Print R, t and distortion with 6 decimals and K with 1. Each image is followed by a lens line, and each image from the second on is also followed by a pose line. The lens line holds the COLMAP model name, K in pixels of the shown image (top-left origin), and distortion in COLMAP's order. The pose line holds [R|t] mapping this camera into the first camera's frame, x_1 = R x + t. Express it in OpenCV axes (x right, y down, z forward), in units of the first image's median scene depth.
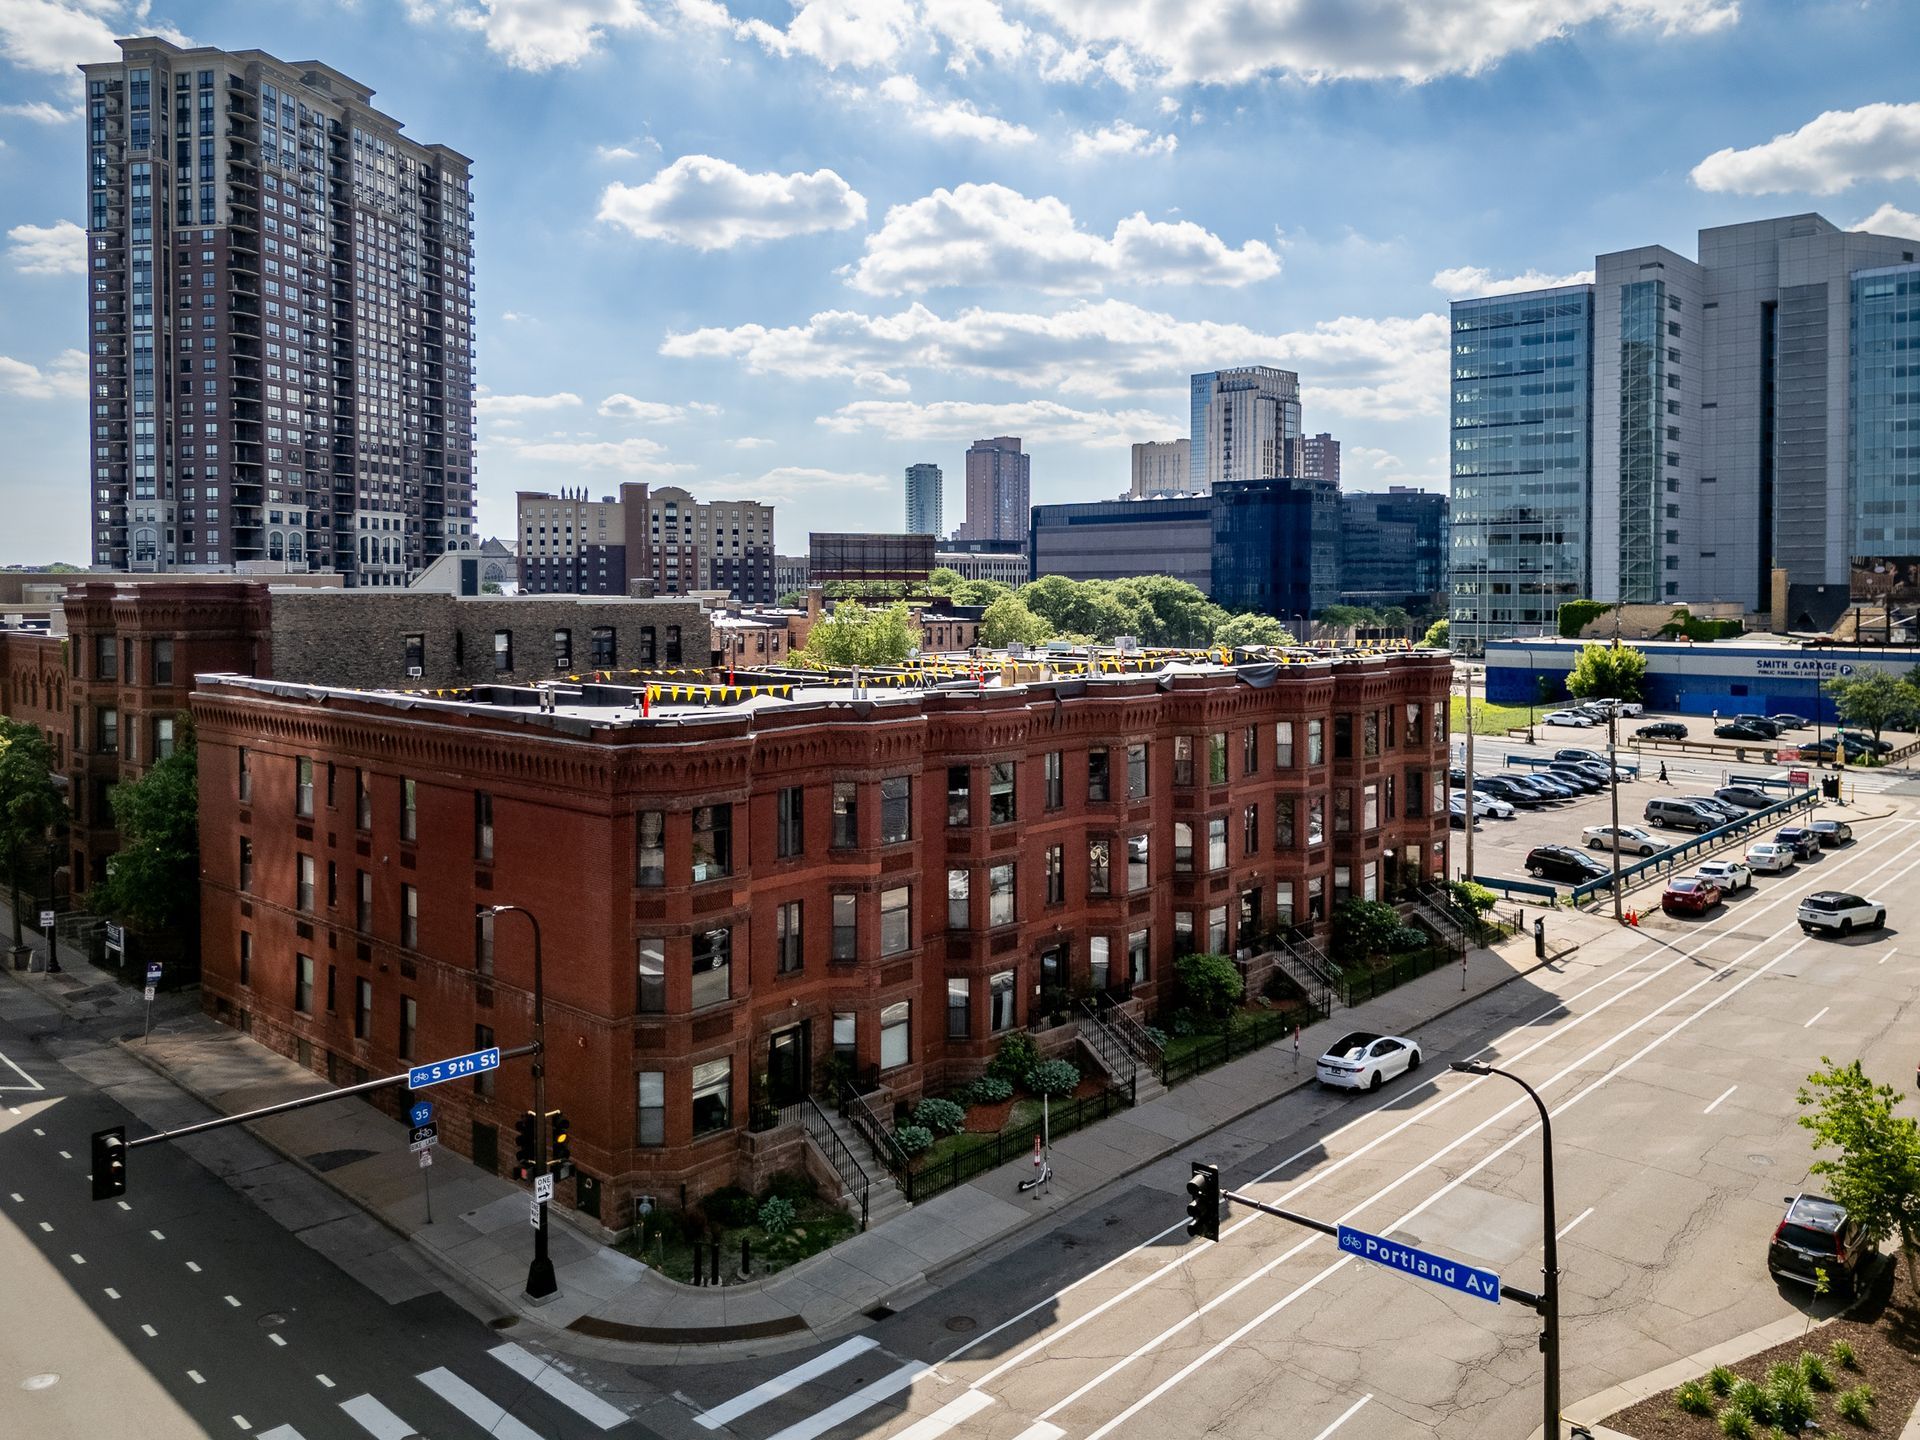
lens RADIAL K [[1466.9, 0, 962.7], [0, 1466.9, 610.3], [0, 0, 1]] dist [0.054978, -0.051299]
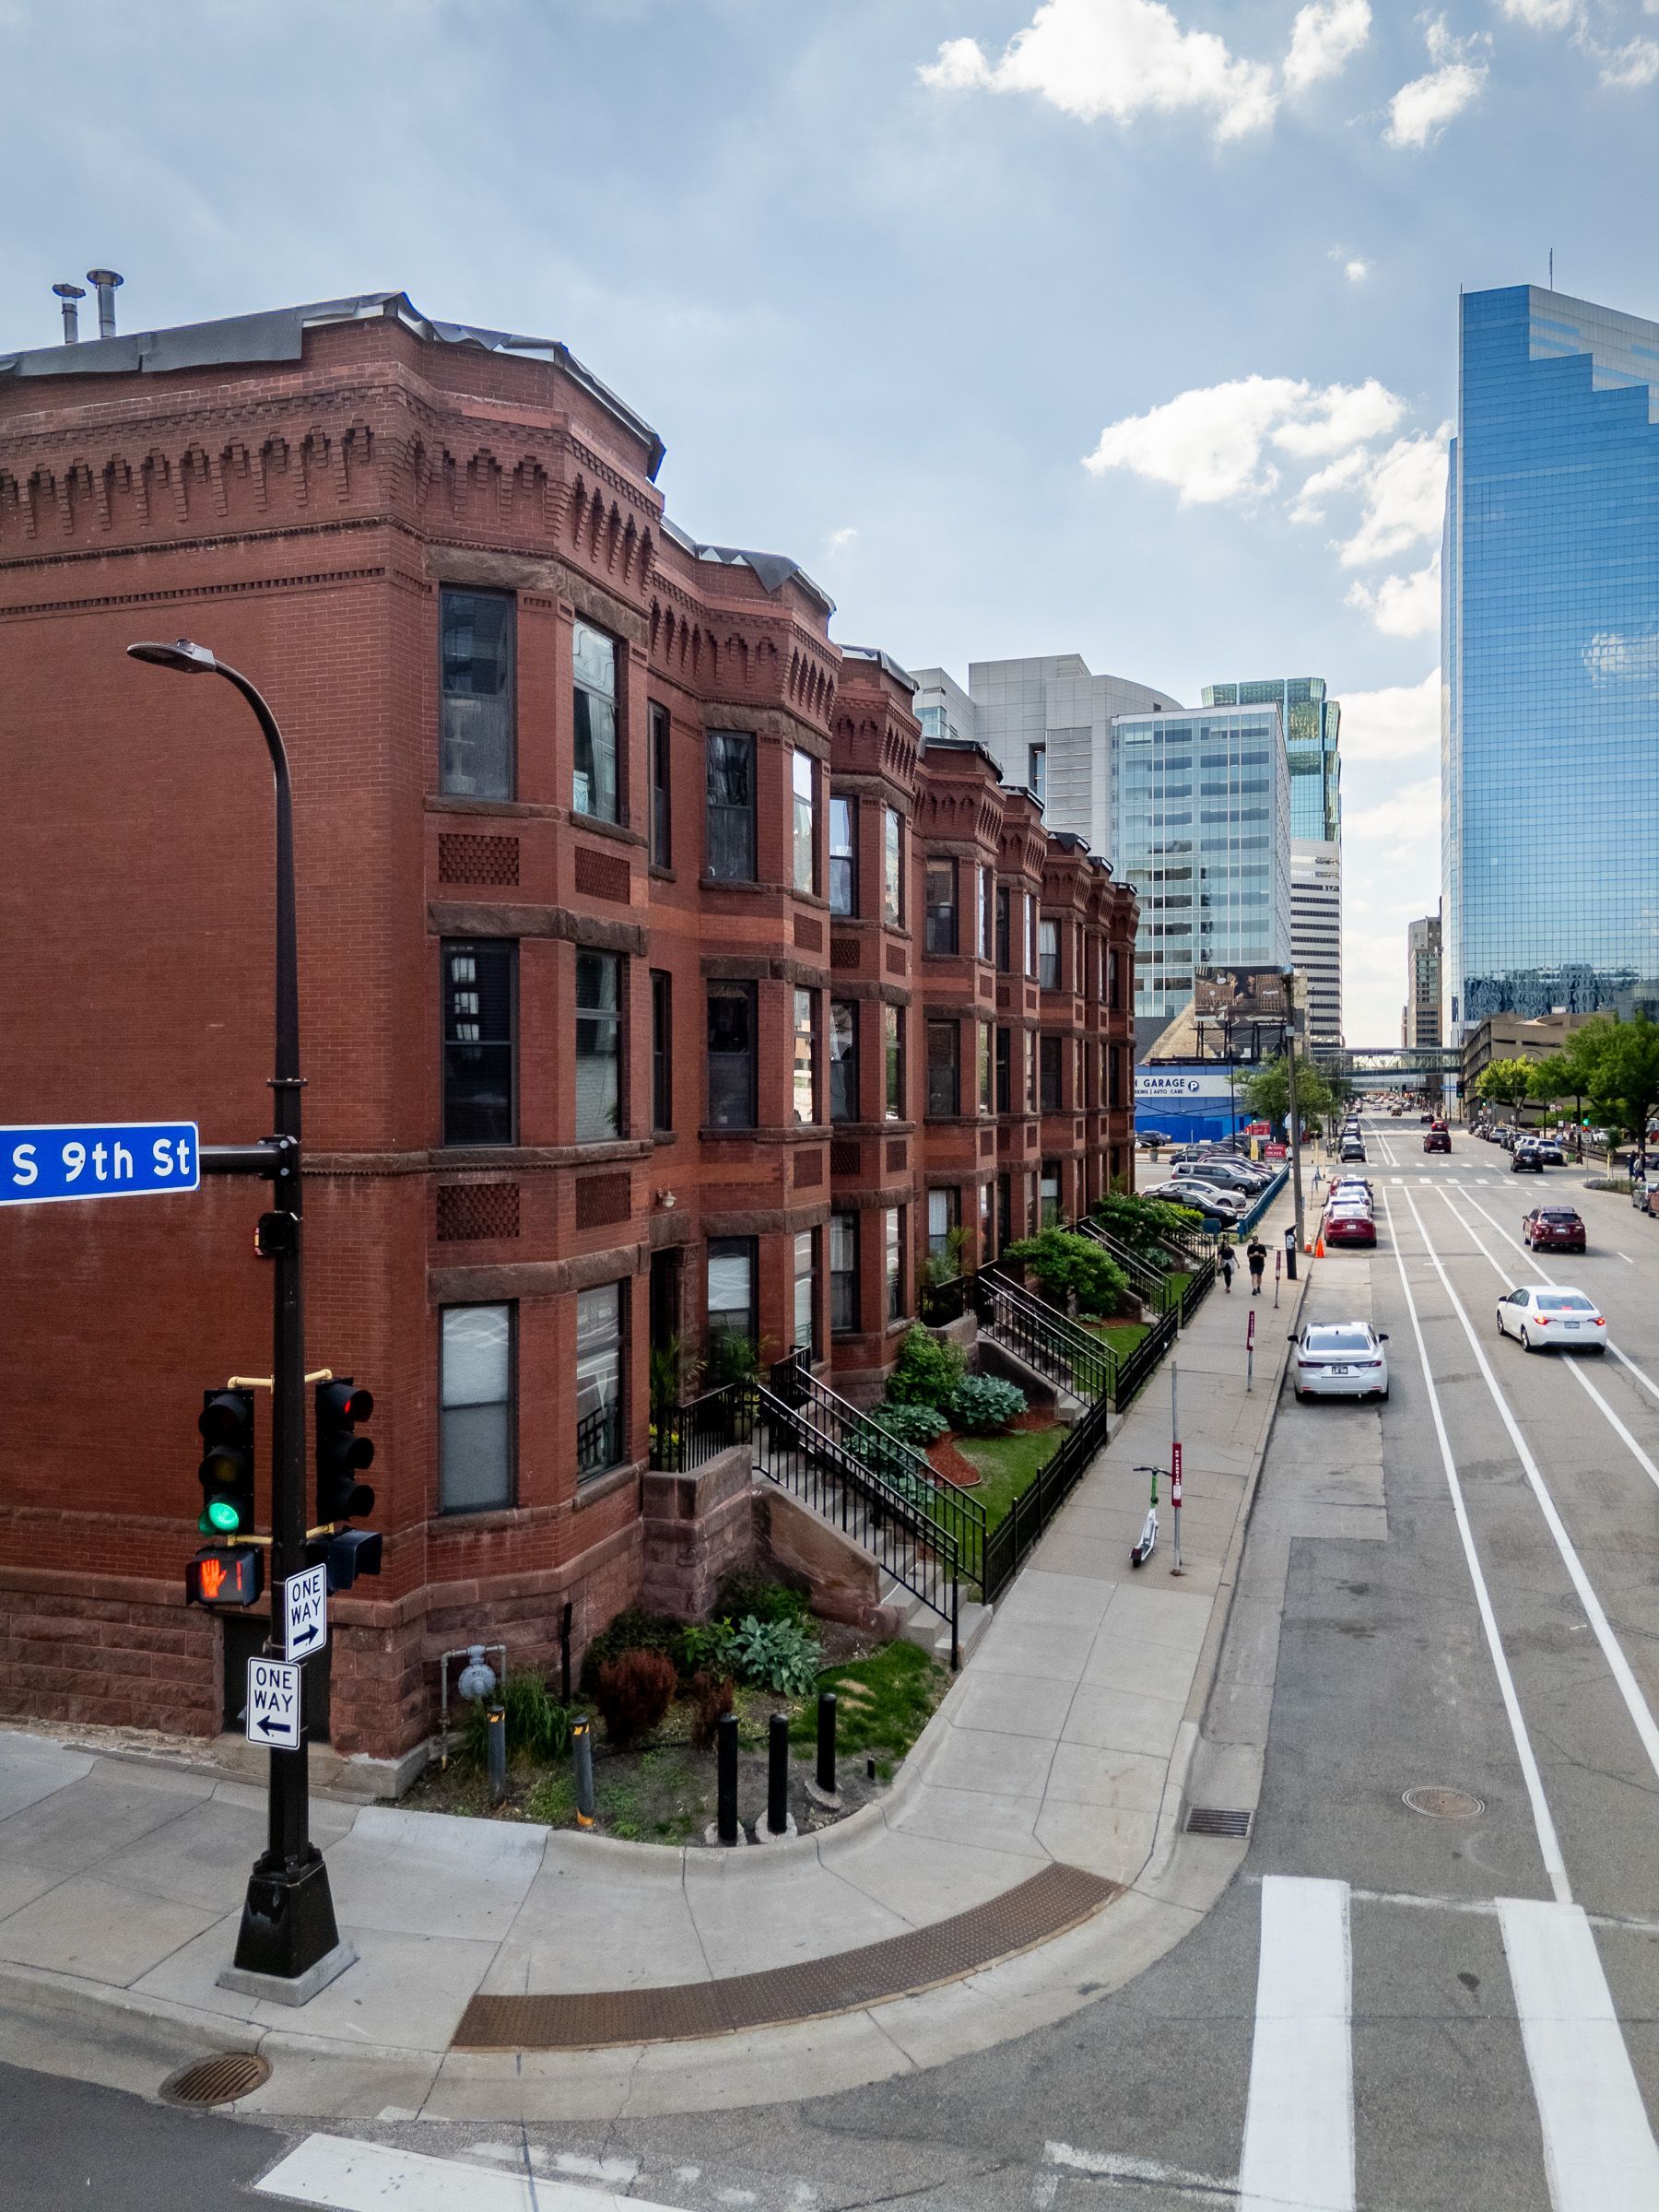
lens RADIAL K [[1673.0, 0, 815.4], [0, 1673.0, 1087.0], [0, 0, 1]] dist [0.070723, -0.068094]
pose [[0.905567, 0.003093, 0.424192, -0.047370], [0.007523, 0.999699, -0.023351, 0.040875], [-0.424136, 0.024338, 0.905271, 0.089394]]
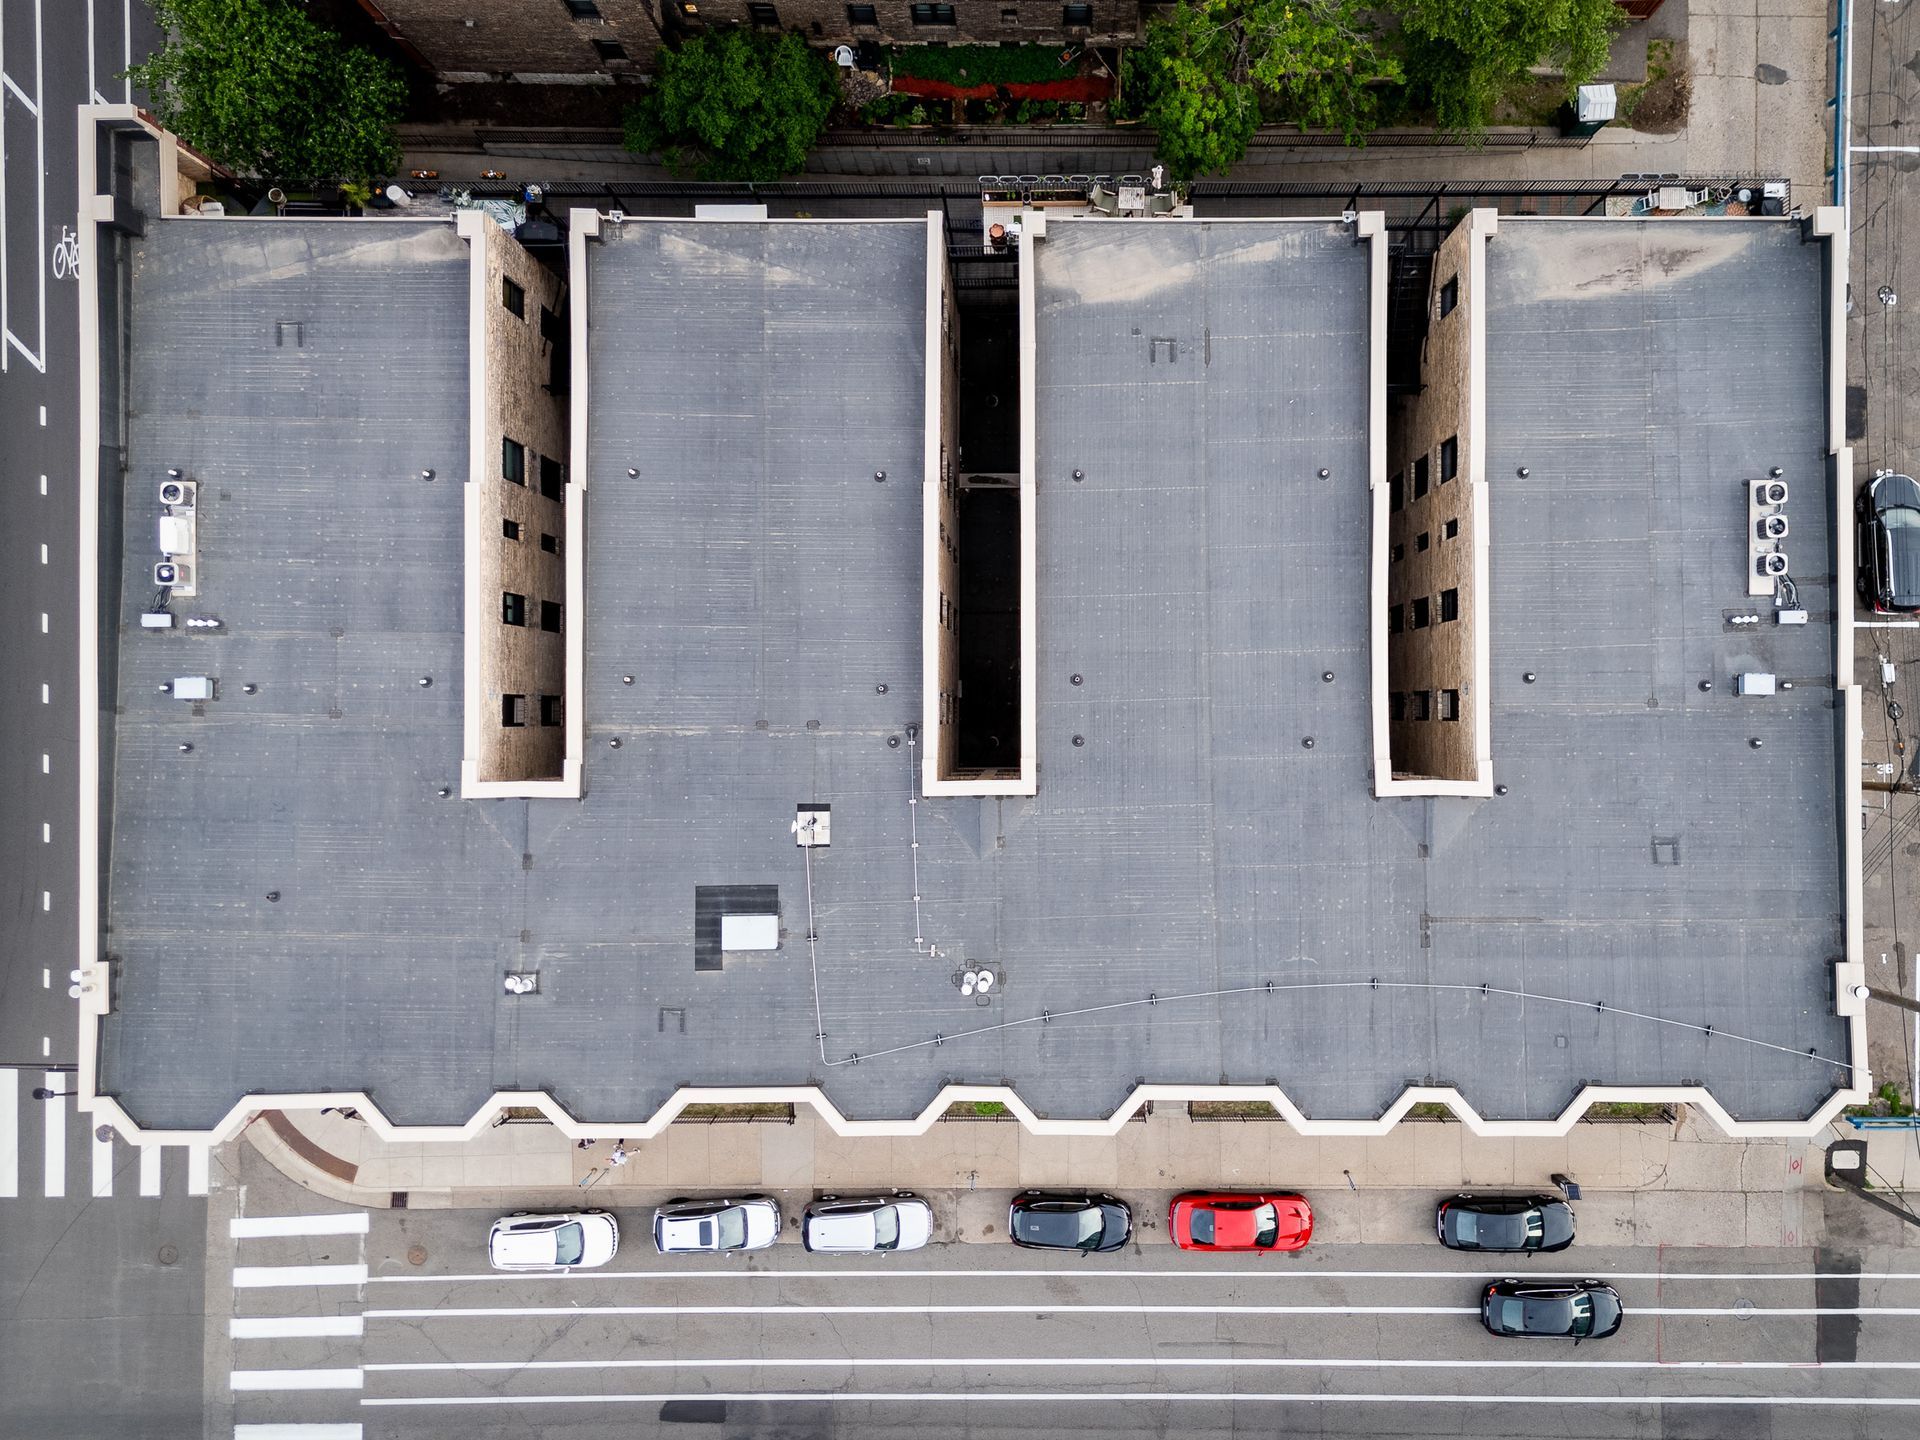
lens RADIAL K [[1513.3, 0, 1052.7], [0, 1513.3, 695.3], [0, 0, 1]] dist [0.056137, -0.034058]
pose [[0.681829, 0.731510, 0.001520, 0.002815], [-0.021843, 0.018282, 0.999594, -0.157995], [0.731185, -0.681586, 0.028444, 0.251736]]
